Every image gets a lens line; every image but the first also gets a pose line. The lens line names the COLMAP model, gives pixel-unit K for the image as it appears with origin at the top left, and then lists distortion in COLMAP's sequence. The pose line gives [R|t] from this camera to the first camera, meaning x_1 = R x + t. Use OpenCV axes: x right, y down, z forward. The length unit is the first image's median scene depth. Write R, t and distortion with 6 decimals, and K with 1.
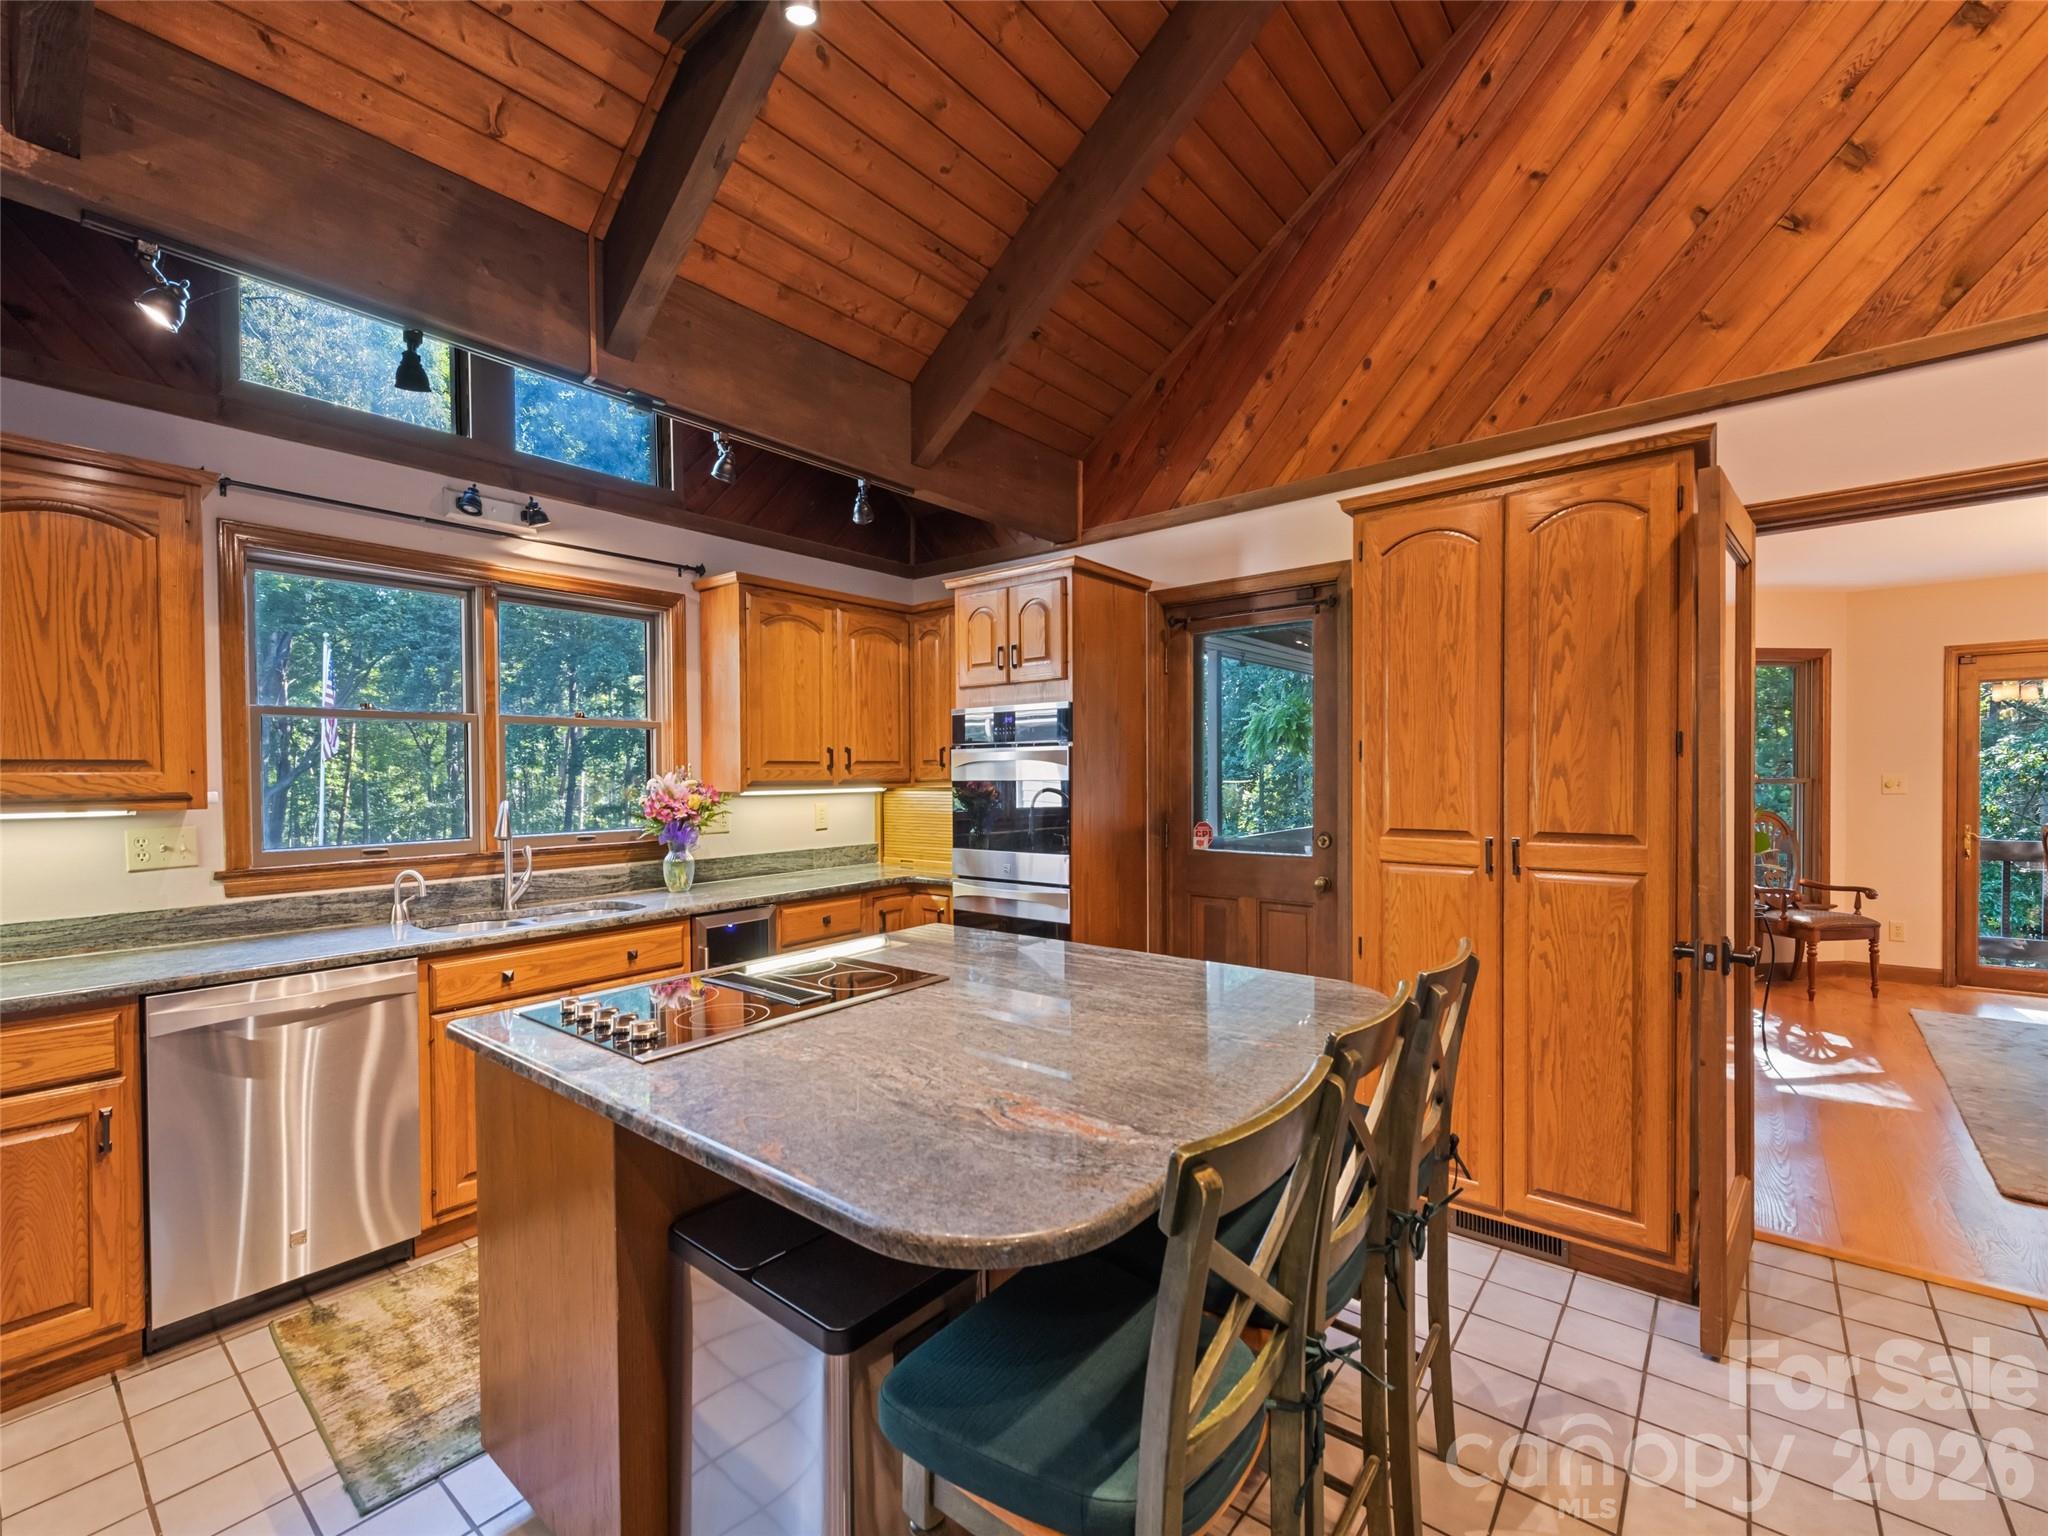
lens RADIAL K [[889.6, 0, 1016.6], [0, 889.6, 783.2], [0, 0, 1]] dist [0.004575, -0.001952]
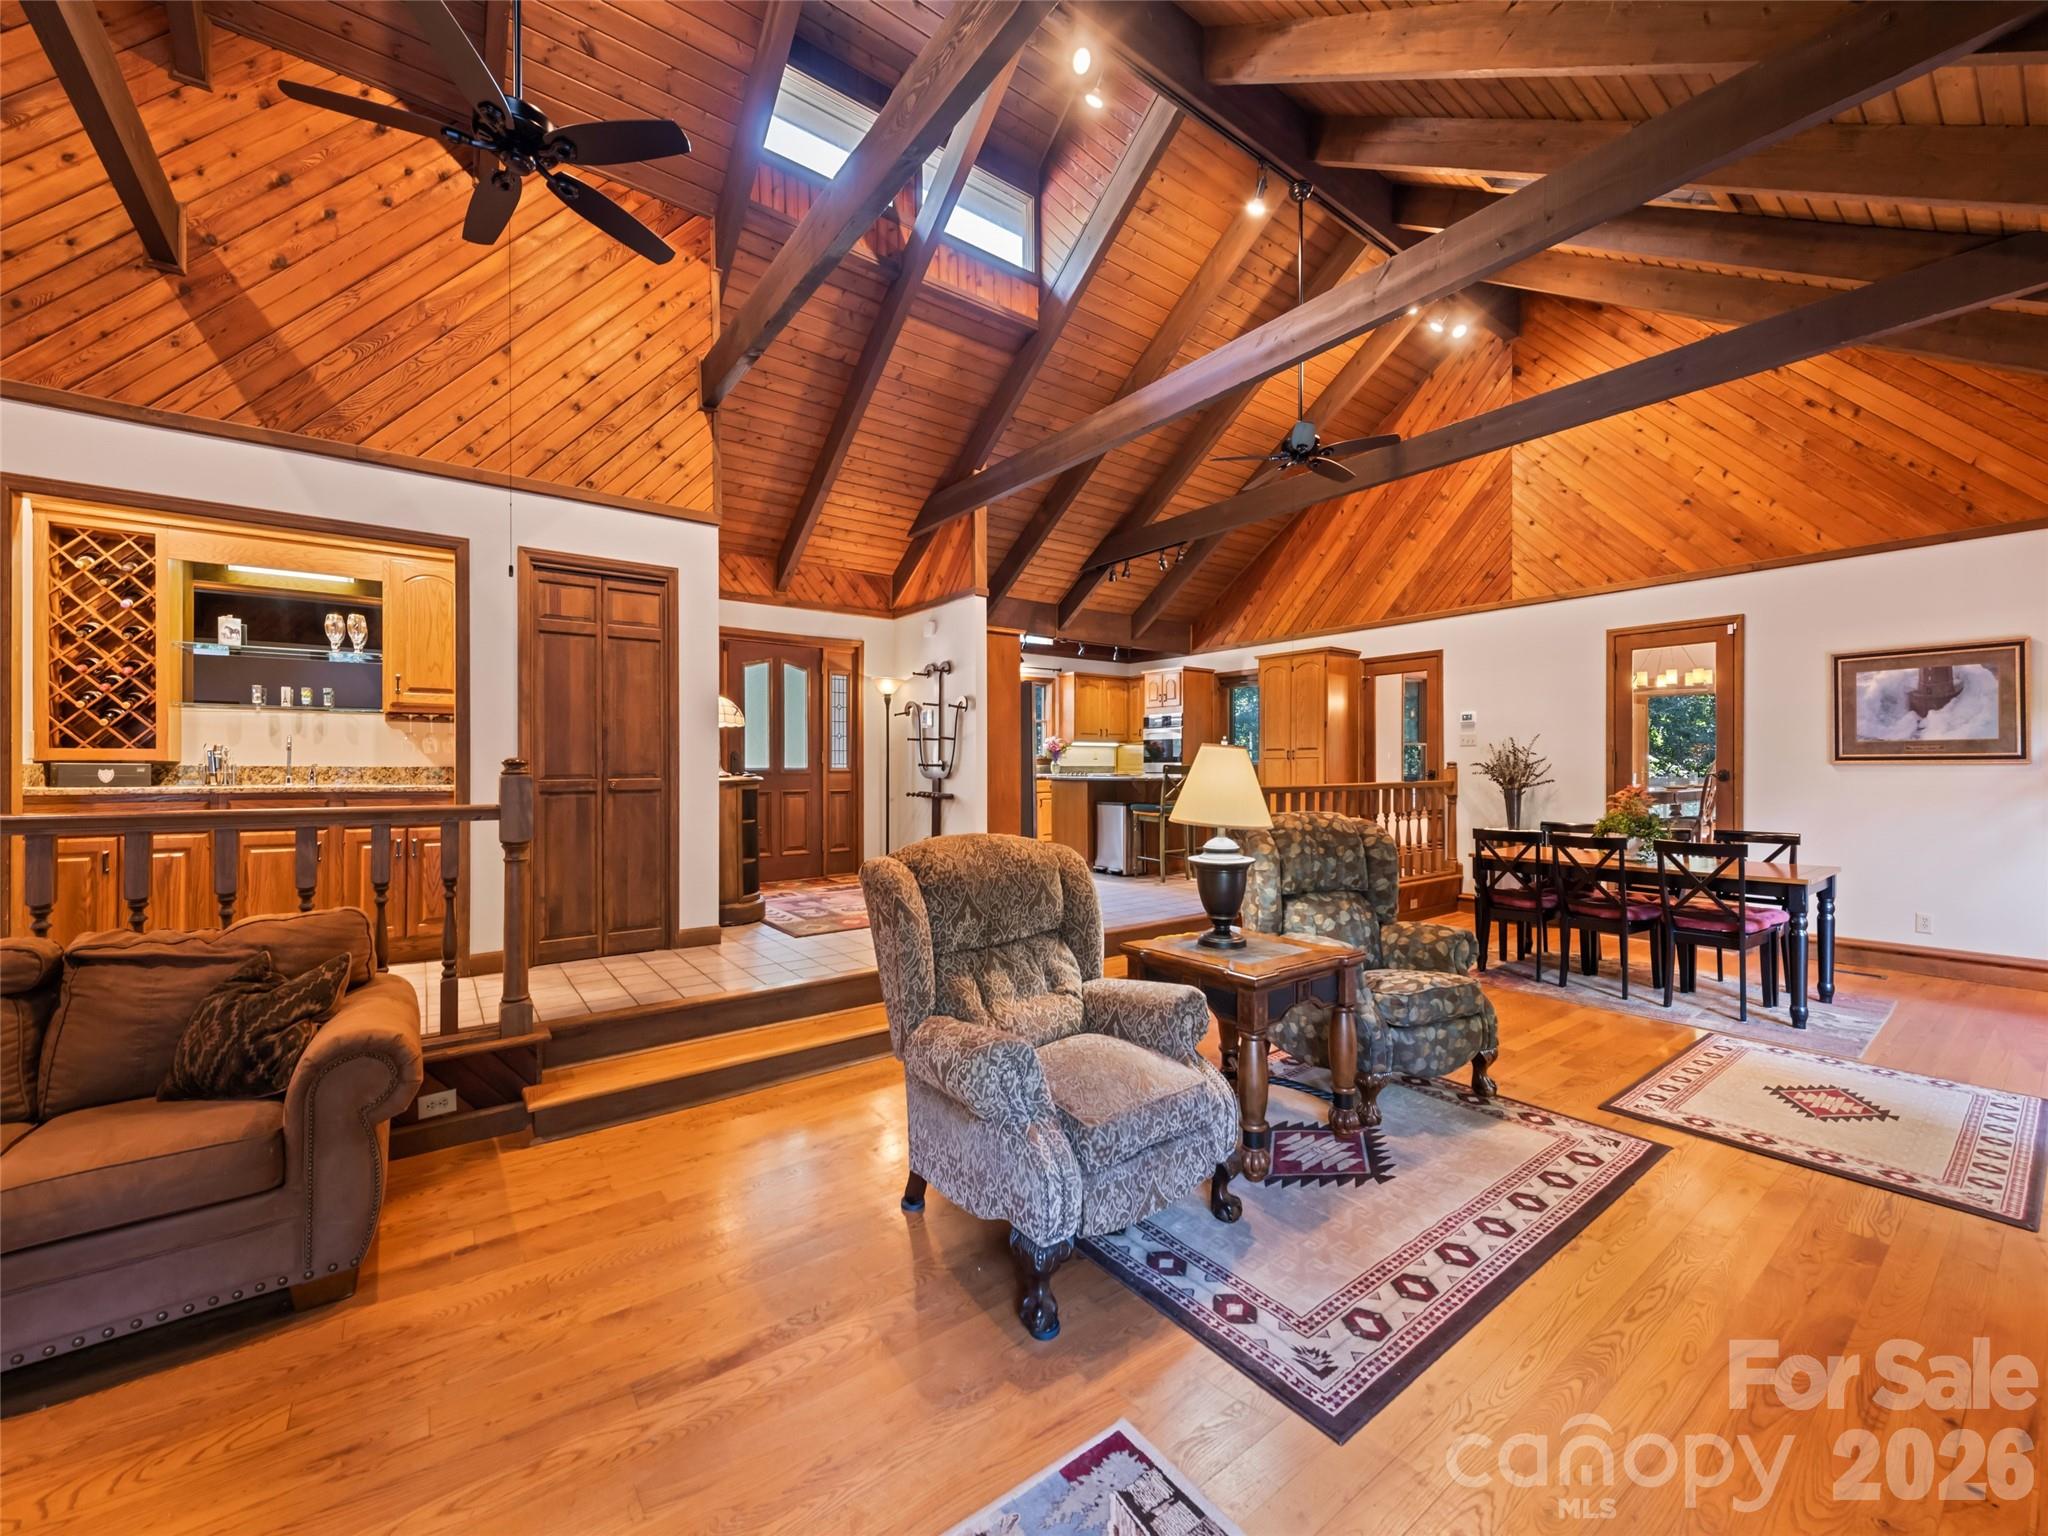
lens RADIAL K [[809.4, 0, 1023.7], [0, 809.4, 766.2], [0, 0, 1]] dist [0.012165, -0.002386]
pose [[0.973856, 0.008135, -0.227021, 0.184316], [-0.010455, 0.999905, -0.009016, 0.138557], [0.226926, 0.011153, 0.973848, -2.074505]]
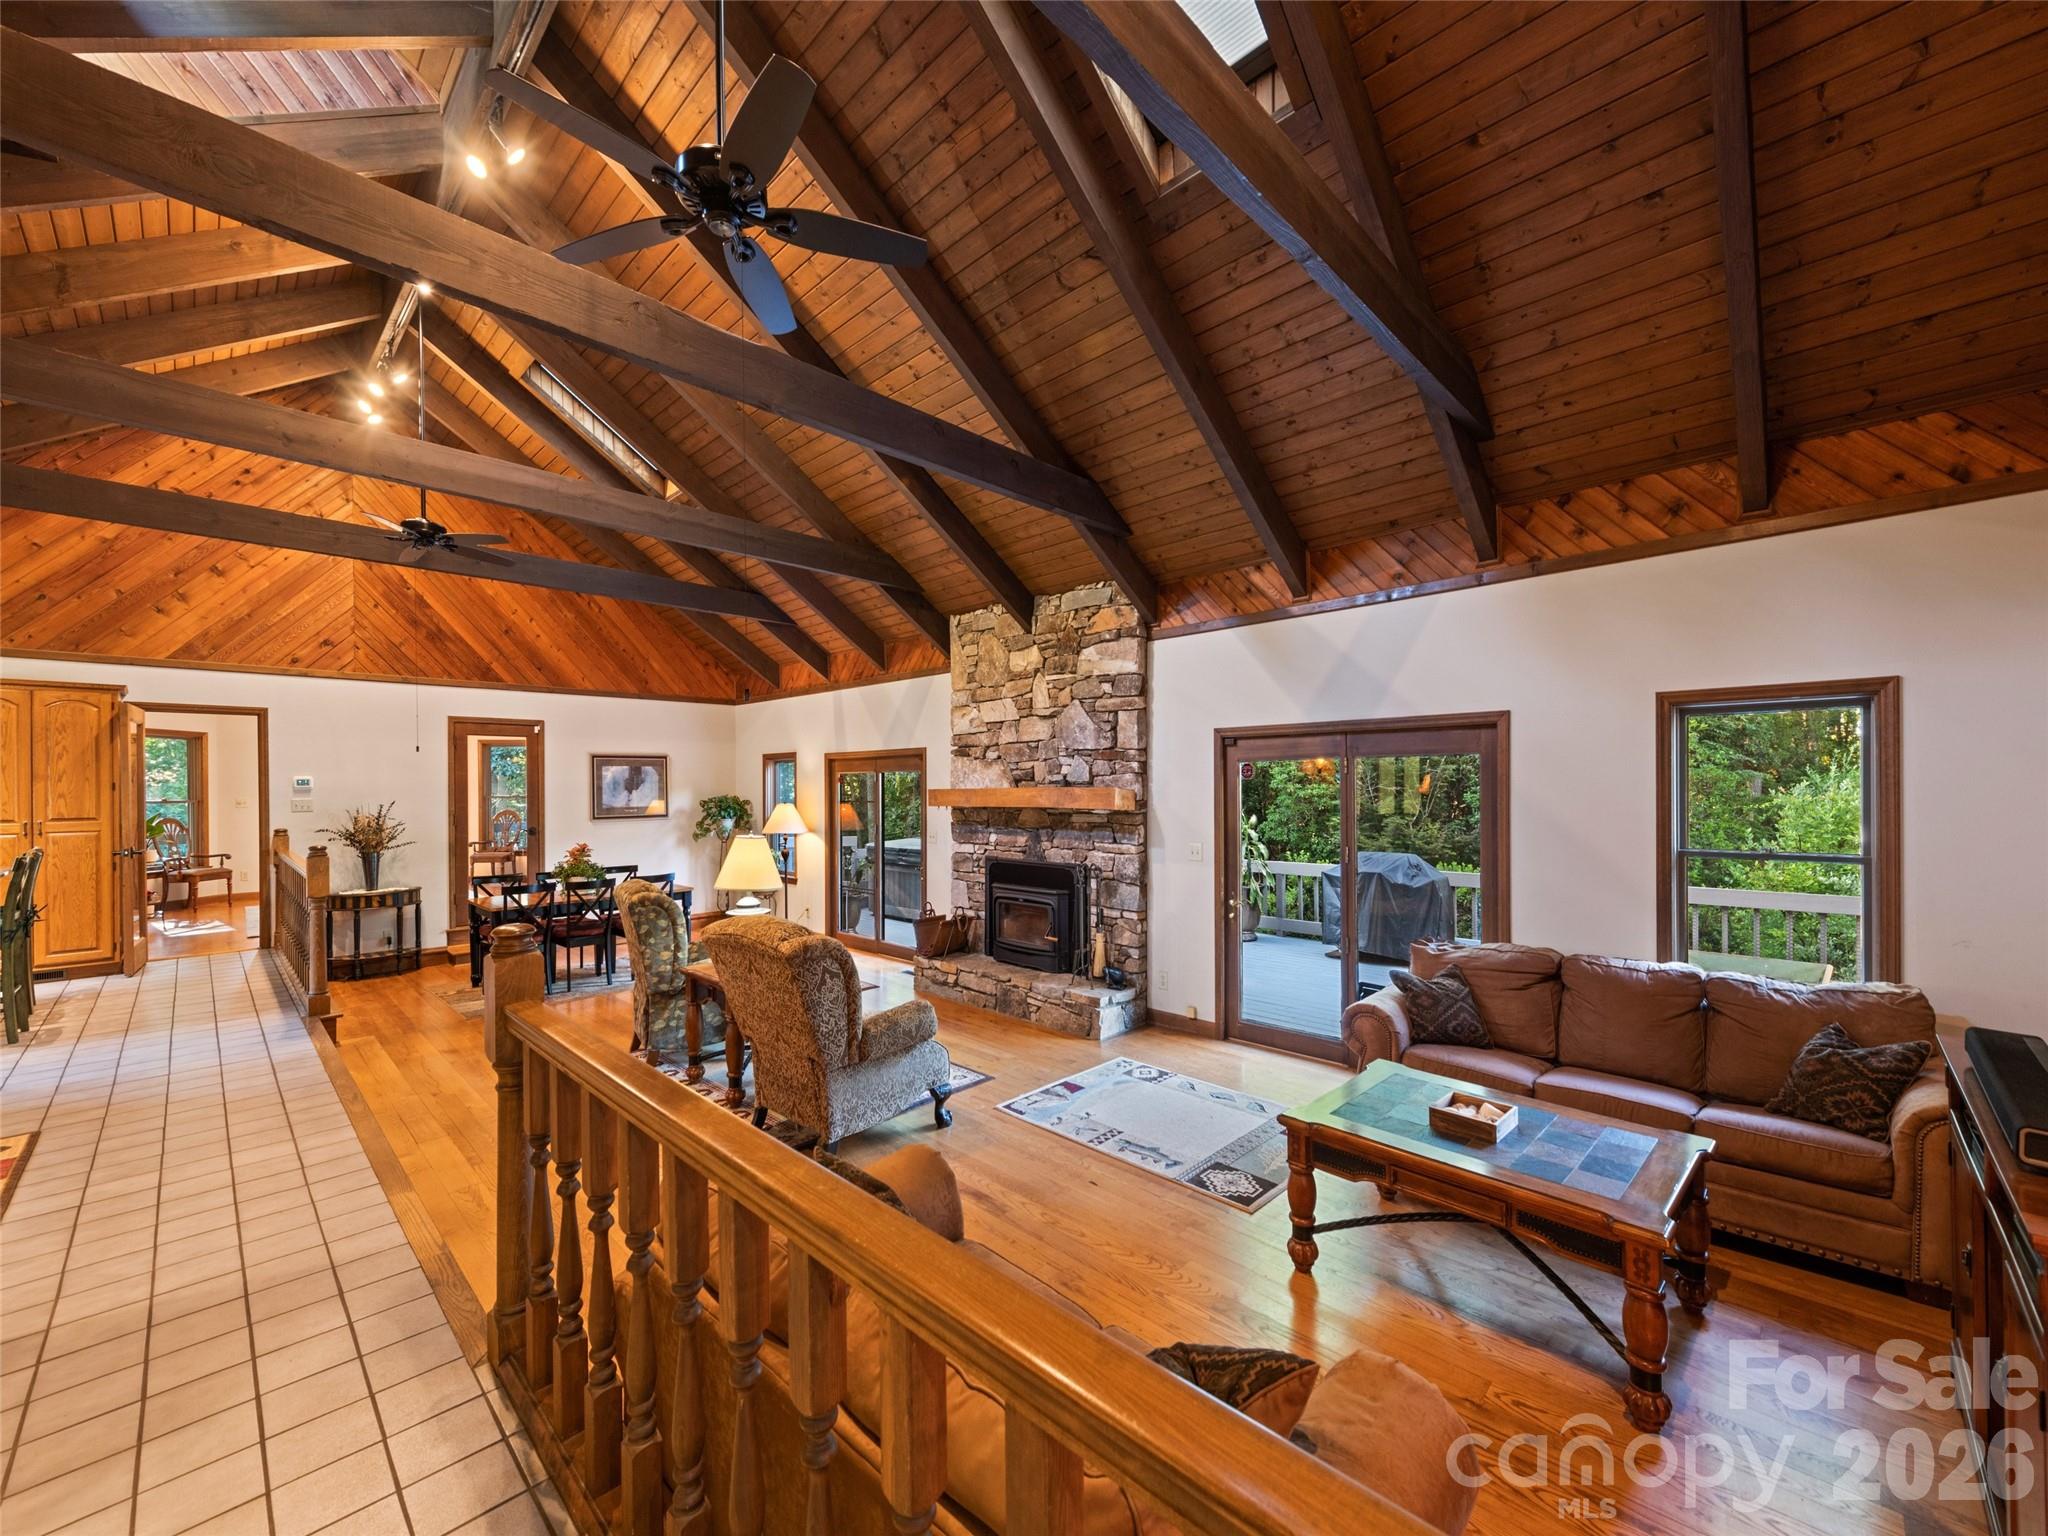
lens RADIAL K [[809.4, 0, 1021.7], [0, 809.4, 792.7], [0, 0, 1]] dist [0.012165, -0.002386]
pose [[0.094342, 0.002335, 0.995537, -1.270969], [0.019386, 0.999803, -0.004182, 0.034952], [-0.995351, 0.019694, 0.094278, -1.708596]]
